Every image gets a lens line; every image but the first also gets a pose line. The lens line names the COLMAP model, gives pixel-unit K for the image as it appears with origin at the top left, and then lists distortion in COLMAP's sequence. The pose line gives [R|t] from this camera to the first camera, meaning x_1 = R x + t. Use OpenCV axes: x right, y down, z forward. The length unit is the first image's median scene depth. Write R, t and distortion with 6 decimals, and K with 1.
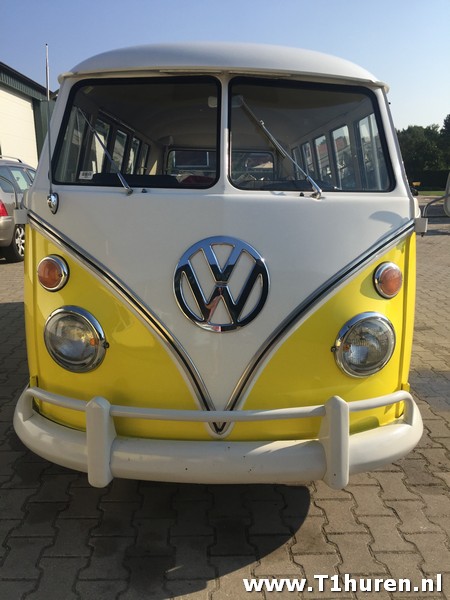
lens RADIAL K [[529.1, 0, 225.0], [0, 529.1, 300.0], [0, 0, 1]] dist [0.012184, -0.005807]
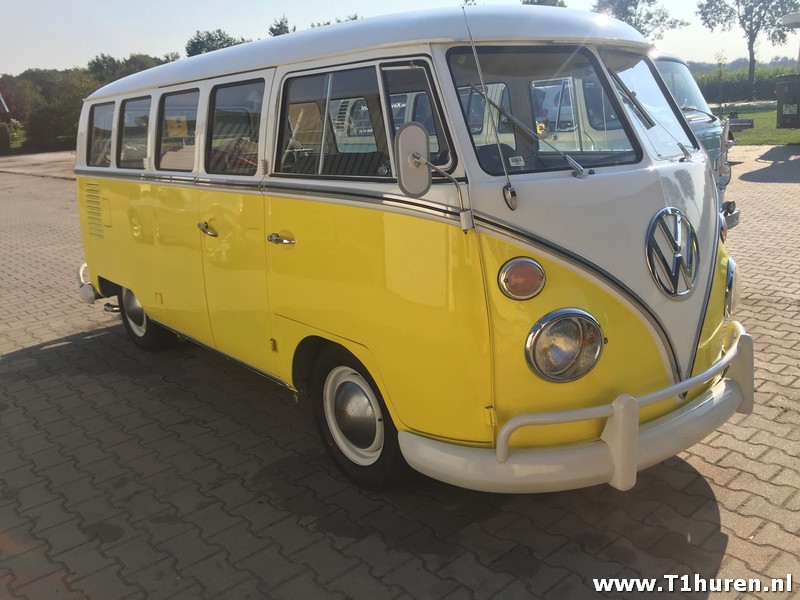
lens RADIAL K [[705.5, 0, 400.0], [0, 705.5, 300.0], [0, 0, 1]] dist [0.012184, -0.005807]
pose [[0.775335, -0.213752, 0.594277, -1.143014], [0.202828, 0.975411, 0.086216, -0.152783], [-0.598094, 0.053690, 0.799626, 0.208547]]
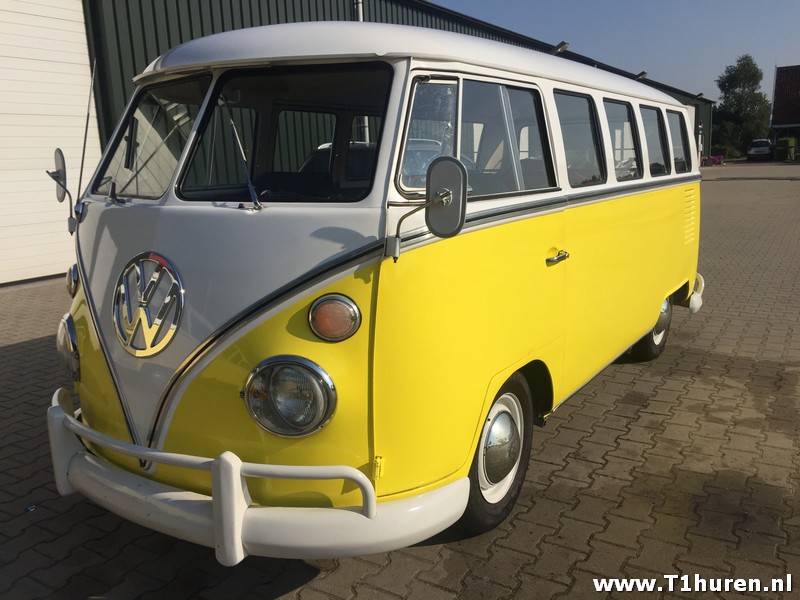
lens RADIAL K [[705.5, 0, 400.0], [0, 705.5, 300.0], [0, 0, 1]] dist [0.012184, -0.005807]
pose [[0.828809, 0.080263, -0.553744, 0.984795], [-0.090800, 0.995833, 0.008439, -0.082691], [0.552115, 0.043285, 0.832644, 0.212049]]
